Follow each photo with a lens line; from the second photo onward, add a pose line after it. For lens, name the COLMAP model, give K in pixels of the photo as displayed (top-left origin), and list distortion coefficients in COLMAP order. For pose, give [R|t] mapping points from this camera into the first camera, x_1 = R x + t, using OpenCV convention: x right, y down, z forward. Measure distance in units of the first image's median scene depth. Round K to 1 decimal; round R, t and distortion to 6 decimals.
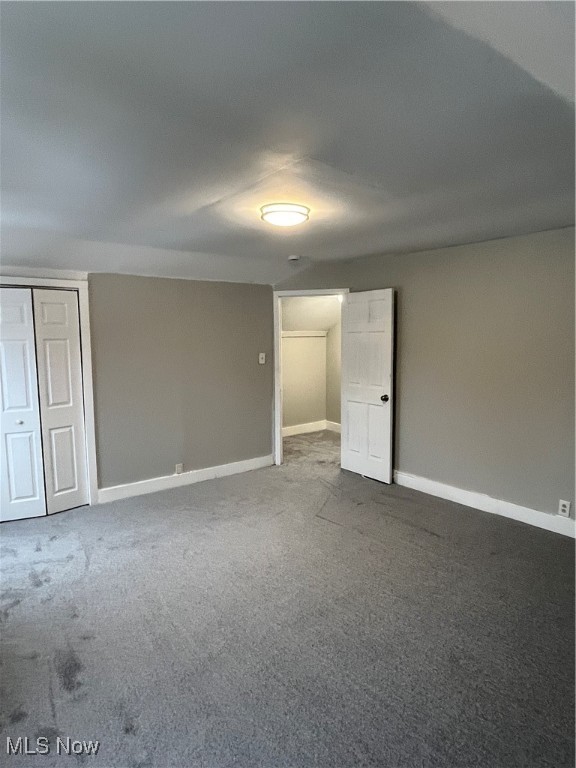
lens RADIAL K [[451.8, 0, 289.8], [0, 451.8, 380.2], [0, 0, 1]] dist [-0.021743, 0.000320]
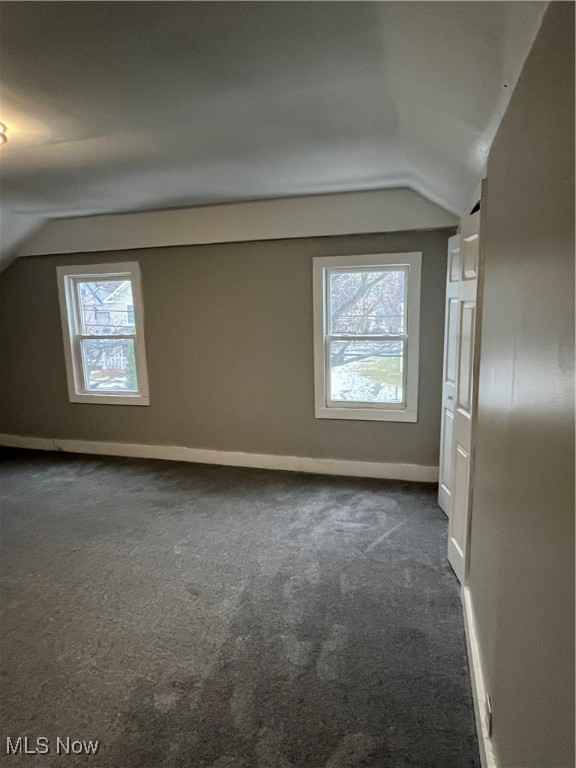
lens RADIAL K [[451.8, 0, 295.3], [0, 451.8, 387.6], [0, 0, 1]] dist [-0.021743, 0.000320]
pose [[-0.798684, 0.134706, -0.586479, 0.023905], [-0.031289, 0.964007, 0.264030, -0.127510], [0.600936, 0.229227, -0.765723, 1.319104]]
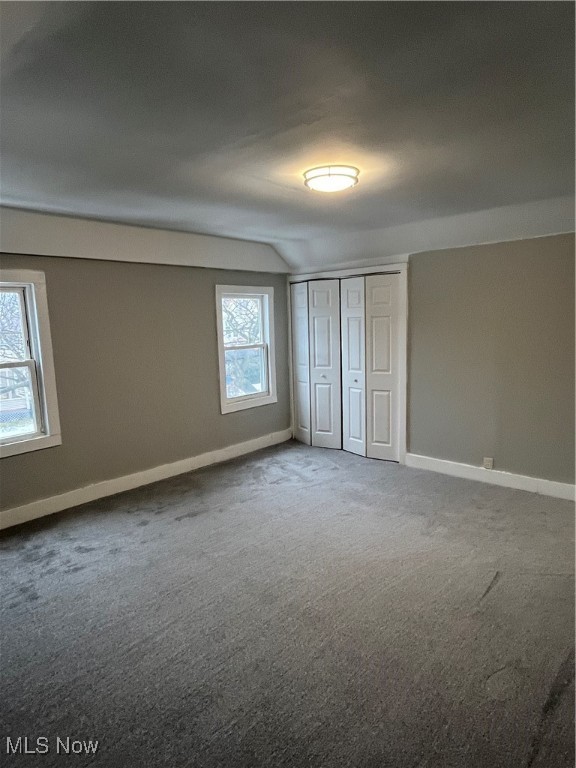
lens RADIAL K [[451.8, 0, 283.4], [0, 451.8, 382.9], [0, 0, 1]] dist [-0.021743, 0.000320]
pose [[0.170313, 0.138929, -0.975547, 0.622170], [-0.069304, 0.989248, 0.128781, -0.052056], [0.982950, 0.045676, 0.178110, 0.530153]]
